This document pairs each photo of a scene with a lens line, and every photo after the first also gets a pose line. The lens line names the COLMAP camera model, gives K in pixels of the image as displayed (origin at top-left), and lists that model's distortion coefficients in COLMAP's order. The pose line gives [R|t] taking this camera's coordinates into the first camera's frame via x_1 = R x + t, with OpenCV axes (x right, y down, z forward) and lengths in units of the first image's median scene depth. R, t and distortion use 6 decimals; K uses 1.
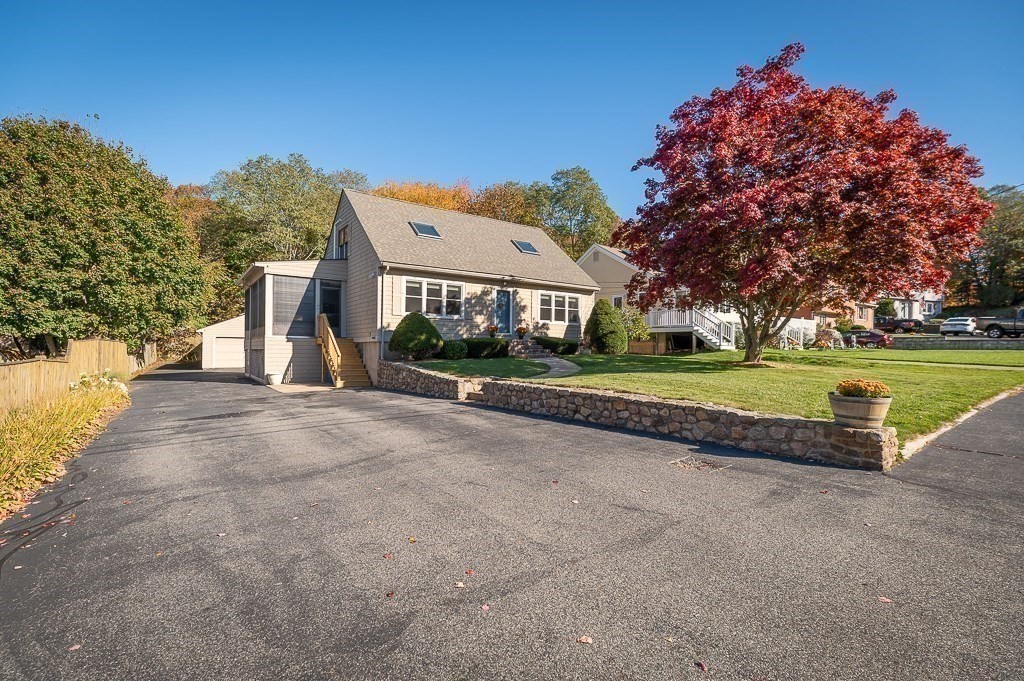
lens RADIAL K [[446.5, 0, 512.0], [0, 446.5, 340.5], [0, 0, 1]] dist [0.000967, -0.000369]
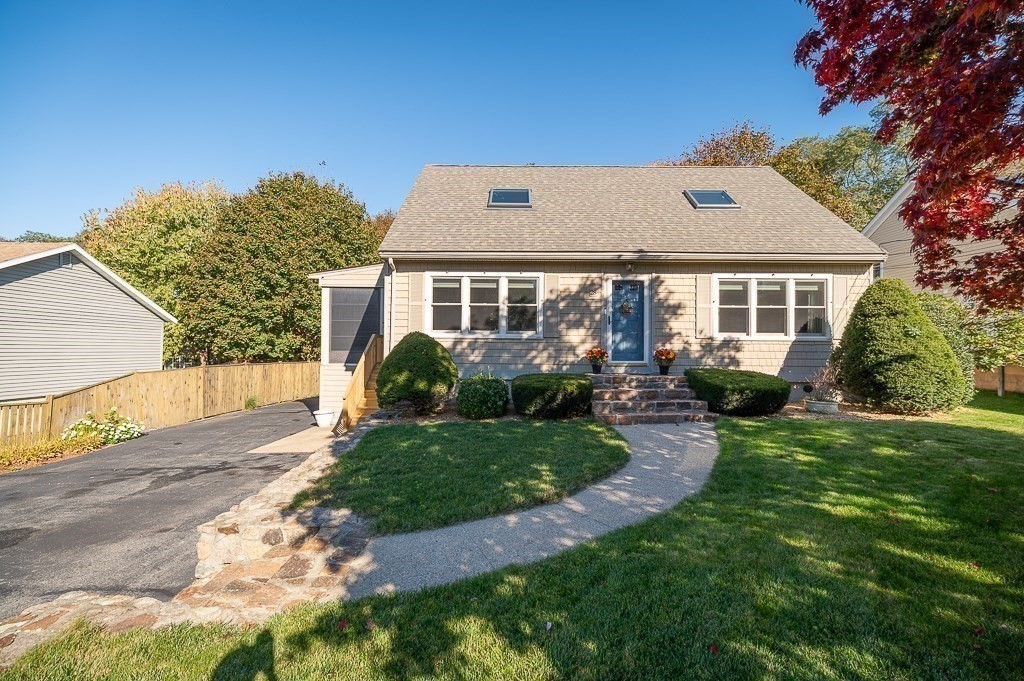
lens RADIAL K [[446.5, 0, 512.0], [0, 446.5, 340.5], [0, 0, 1]] dist [0.000967, -0.000369]
pose [[0.809961, -0.014582, -0.586302, 0.179574], [0.008744, 0.999880, -0.012789, -0.034692], [0.586419, 0.005233, 0.809991, 0.485040]]
